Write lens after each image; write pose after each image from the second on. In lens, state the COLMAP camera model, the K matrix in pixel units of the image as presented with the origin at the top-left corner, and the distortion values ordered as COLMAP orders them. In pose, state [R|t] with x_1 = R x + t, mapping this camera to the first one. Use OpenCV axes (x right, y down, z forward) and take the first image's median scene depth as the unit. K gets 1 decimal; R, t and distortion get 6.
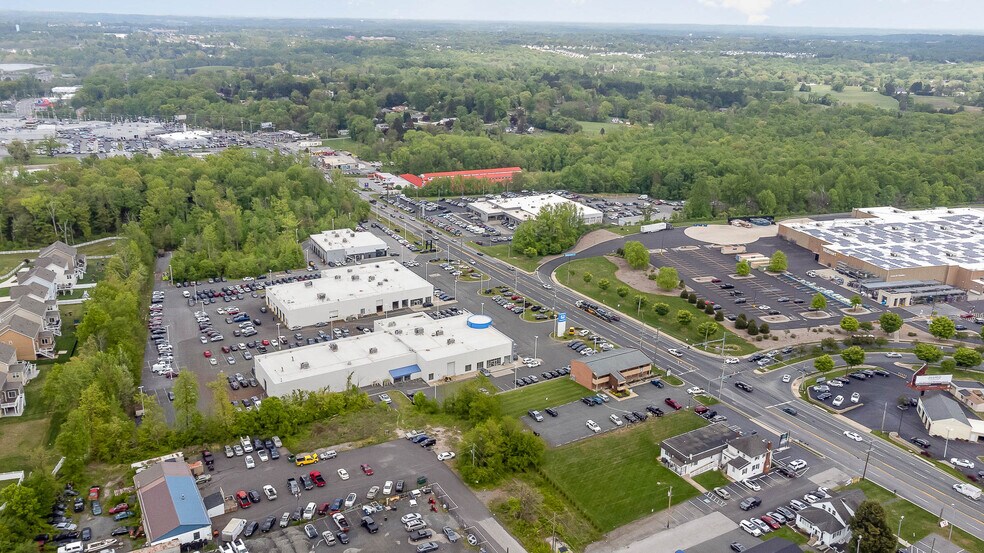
lens RADIAL K [[757.4, 0, 480.8], [0, 757.4, 277.6], [0, 0, 1]] dist [0.043189, 0.006627]
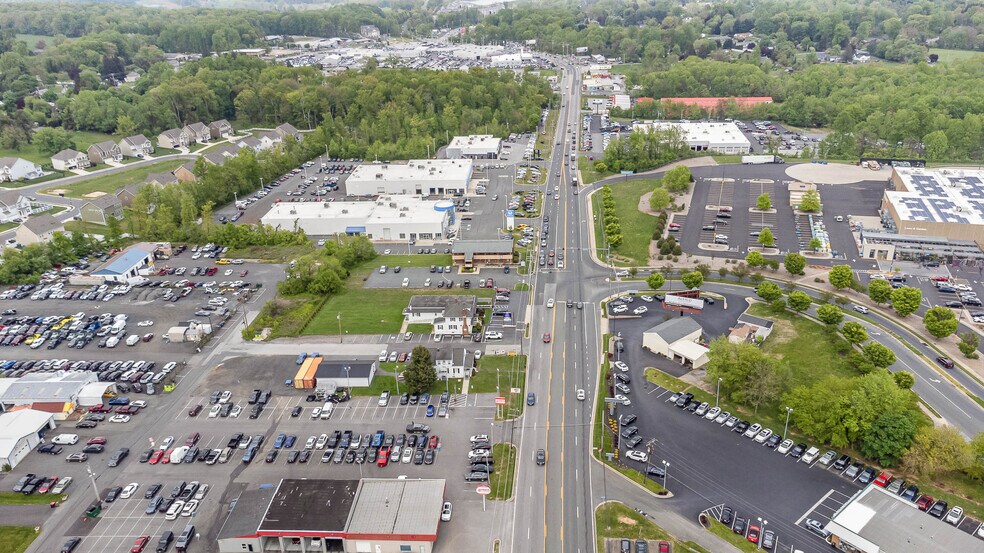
lens RADIAL K [[753.9, 0, 497.1], [0, 753.9, 251.5], [0, 0, 1]] dist [0.070343, 0.003717]
pose [[0.834767, 0.162004, -0.526231, 0.647446], [-0.132708, 0.986758, 0.093264, 0.005020], [0.534371, -0.008019, 0.845212, 0.014417]]
